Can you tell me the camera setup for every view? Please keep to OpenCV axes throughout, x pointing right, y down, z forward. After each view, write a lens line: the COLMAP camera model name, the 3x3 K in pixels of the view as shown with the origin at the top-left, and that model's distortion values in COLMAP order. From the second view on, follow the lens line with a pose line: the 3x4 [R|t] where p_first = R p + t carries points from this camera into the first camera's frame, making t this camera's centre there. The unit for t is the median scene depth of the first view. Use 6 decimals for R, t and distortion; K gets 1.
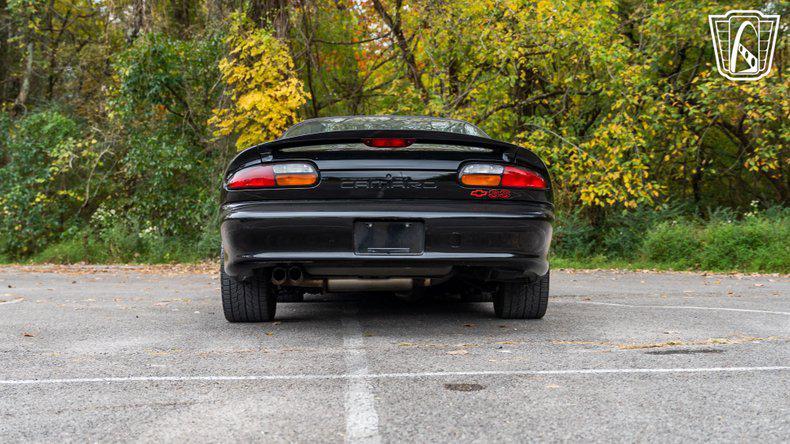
lens RADIAL K [[1097.4, 0, 391.4], [0, 1097.4, 203.2], [0, 0, 1]] dist [-0.000332, -0.019516]
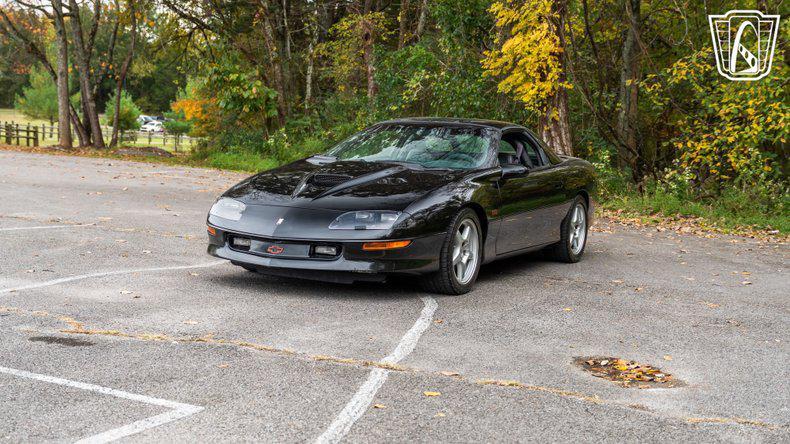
lens RADIAL K [[1077.3, 0, 392.5], [0, 1077.3, 209.2], [0, 0, 1]] dist [-0.007090, -0.024919]
pose [[0.859344, 0.088975, -0.503599, 0.281608], [-0.043209, 0.993860, 0.101862, -0.034023], [0.509570, -0.065774, 0.857912, 0.049486]]
